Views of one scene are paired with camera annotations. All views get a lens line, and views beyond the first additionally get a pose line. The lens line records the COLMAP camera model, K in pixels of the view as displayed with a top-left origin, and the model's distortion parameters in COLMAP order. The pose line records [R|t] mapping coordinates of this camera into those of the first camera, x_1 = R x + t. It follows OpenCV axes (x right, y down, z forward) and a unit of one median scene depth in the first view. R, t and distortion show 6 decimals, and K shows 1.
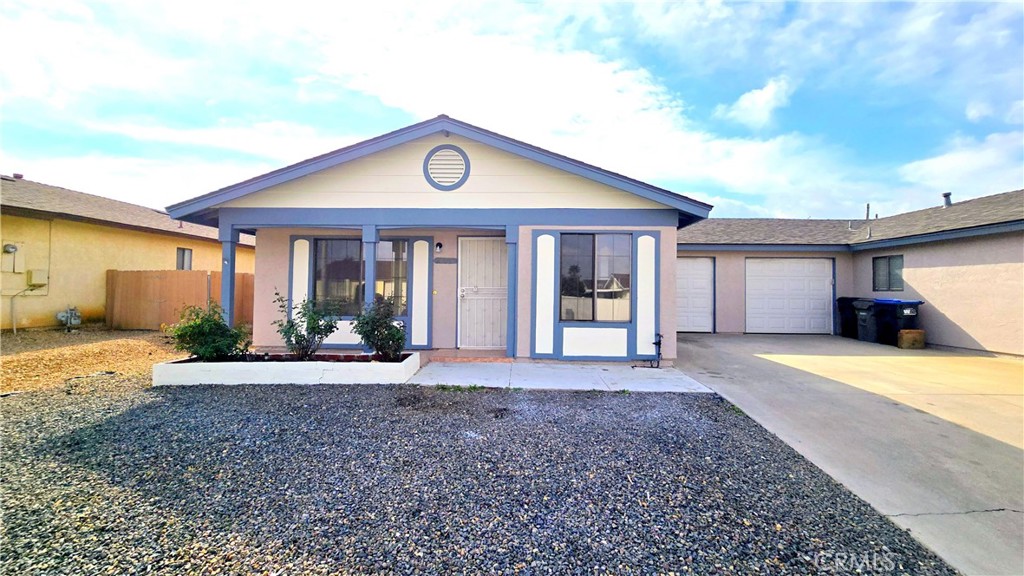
lens RADIAL K [[417.6, 0, 508.7], [0, 417.6, 288.8], [0, 0, 1]] dist [-0.007613, -0.000103]
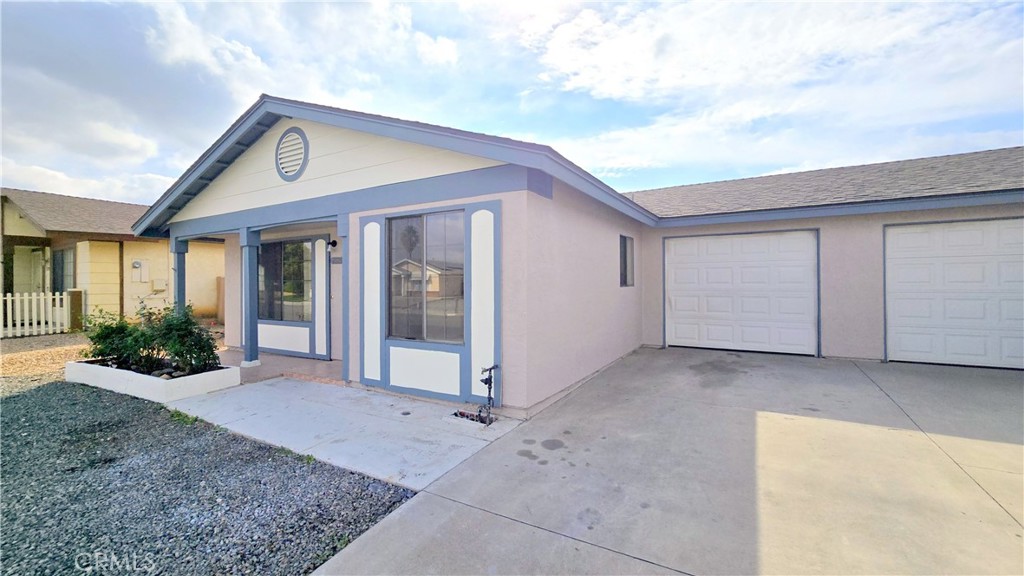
lens RADIAL K [[417.6, 0, 512.6], [0, 417.6, 284.7], [0, 0, 1]] dist [-0.007613, -0.000103]
pose [[0.875635, -0.014628, -0.482753, 0.671167], [0.020749, 0.999758, 0.007342, -0.016892], [0.482528, -0.016446, 0.875726, 0.459152]]
